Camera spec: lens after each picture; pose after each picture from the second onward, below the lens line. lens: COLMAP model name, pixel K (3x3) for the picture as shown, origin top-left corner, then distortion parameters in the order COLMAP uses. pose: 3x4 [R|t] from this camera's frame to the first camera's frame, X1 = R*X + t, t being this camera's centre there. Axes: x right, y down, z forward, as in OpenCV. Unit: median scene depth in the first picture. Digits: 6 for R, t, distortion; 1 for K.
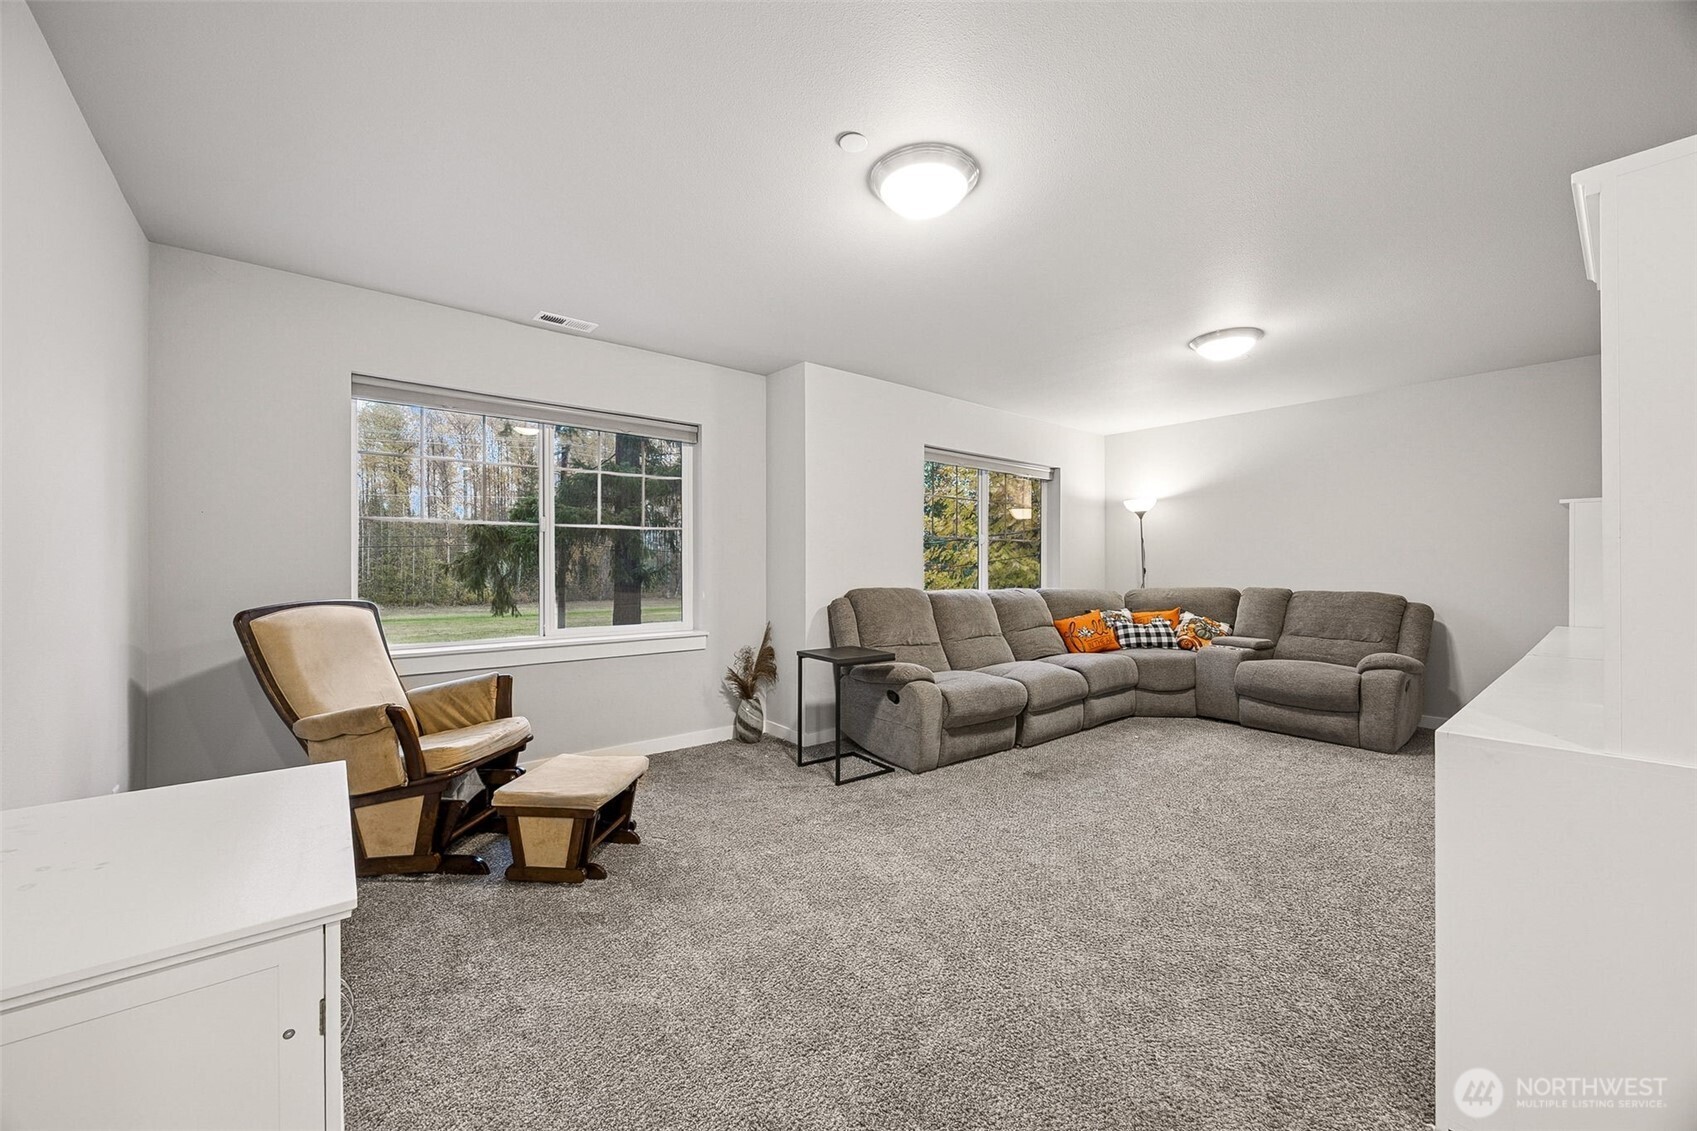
lens RADIAL K [[655.7, 0, 844.3], [0, 655.7, 567.4], [0, 0, 1]] dist [-0.002348, -0.000287]
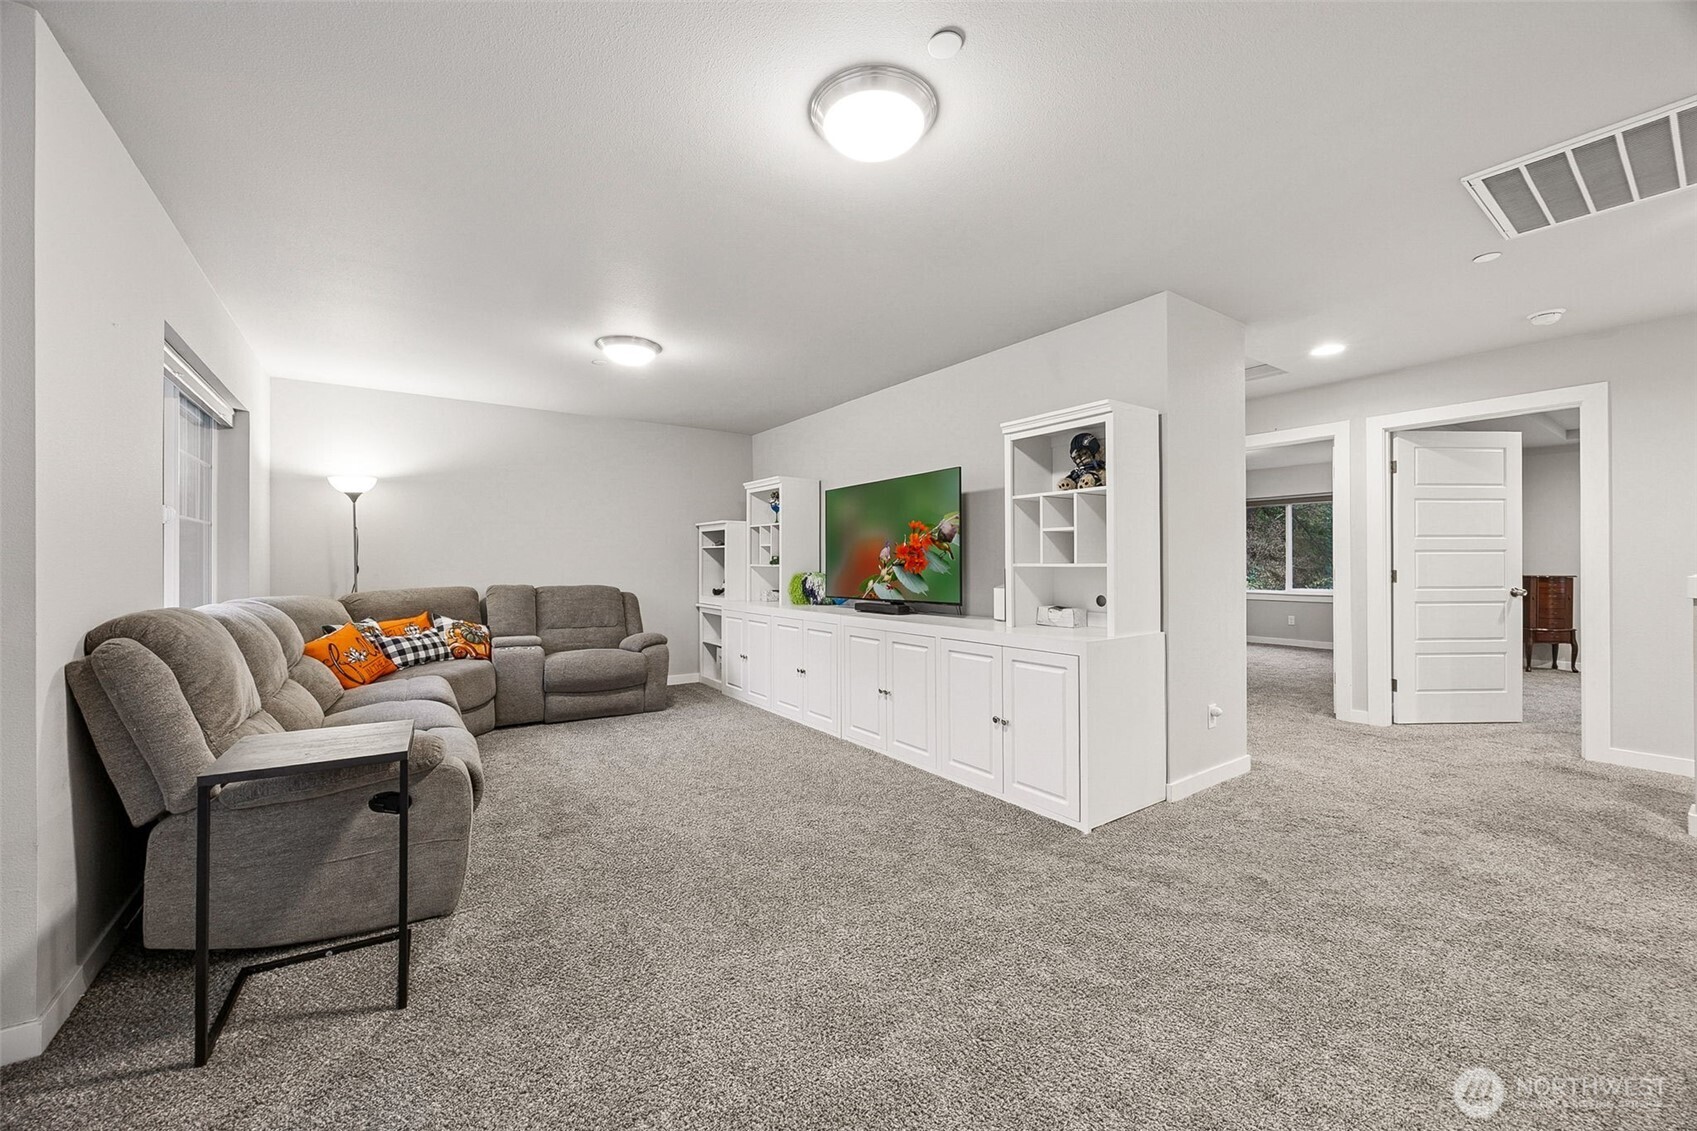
lens RADIAL K [[655.7, 0, 852.1], [0, 655.7, 563.8], [0, 0, 1]] dist [-0.002348, -0.000287]
pose [[0.066787, -0.000040, 0.997767, -0.355137], [0.003845, 0.999993, -0.000217, 0.001256], [-0.997760, 0.003851, 0.066787, 0.469851]]
